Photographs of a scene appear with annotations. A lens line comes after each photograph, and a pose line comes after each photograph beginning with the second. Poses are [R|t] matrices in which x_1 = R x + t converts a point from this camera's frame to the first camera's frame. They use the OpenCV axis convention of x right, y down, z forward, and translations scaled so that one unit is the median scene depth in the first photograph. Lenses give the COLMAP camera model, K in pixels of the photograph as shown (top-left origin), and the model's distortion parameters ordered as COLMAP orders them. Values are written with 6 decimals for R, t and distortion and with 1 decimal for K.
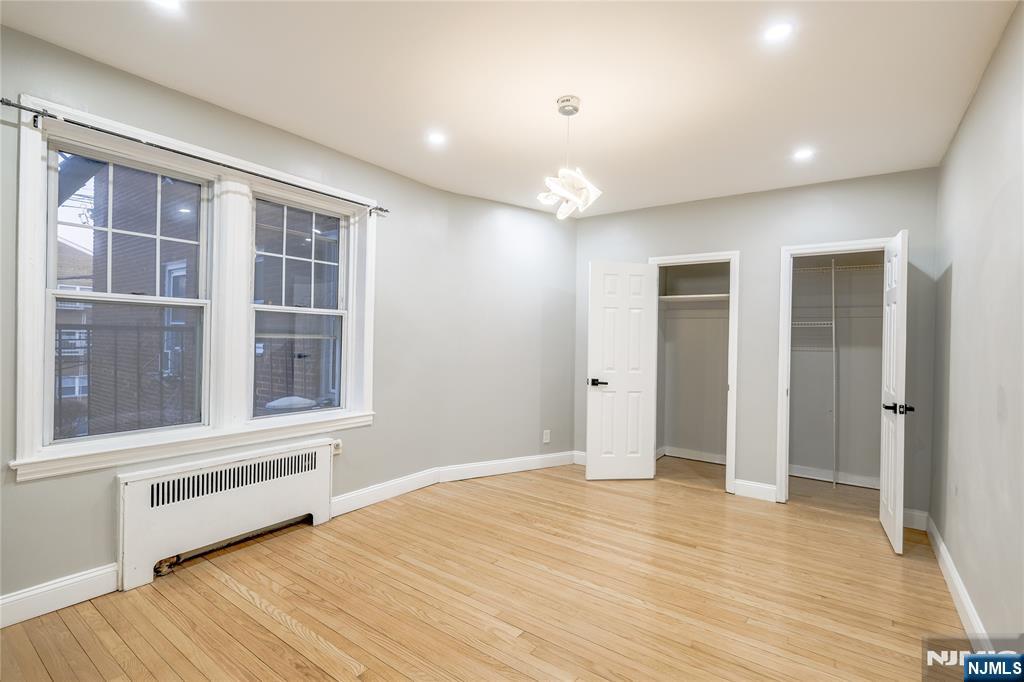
lens RADIAL K [[487.4, 0, 517.4], [0, 487.4, 341.4], [0, 0, 1]] dist [-0.000698, 0.000173]
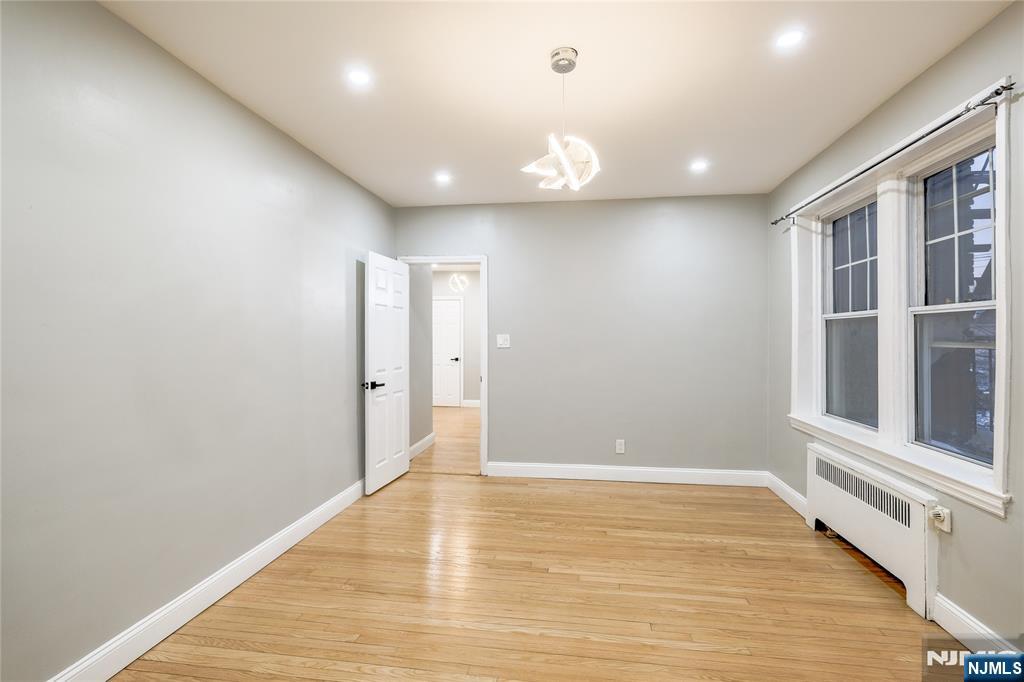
lens RADIAL K [[487.4, 0, 517.4], [0, 487.4, 341.4], [0, 0, 1]] dist [-0.000698, 0.000173]
pose [[-0.896619, -0.021826, -0.442266, 0.515568], [-0.020435, 0.999760, -0.007909, 0.002379], [0.442332, 0.001946, -0.896849, 1.638457]]
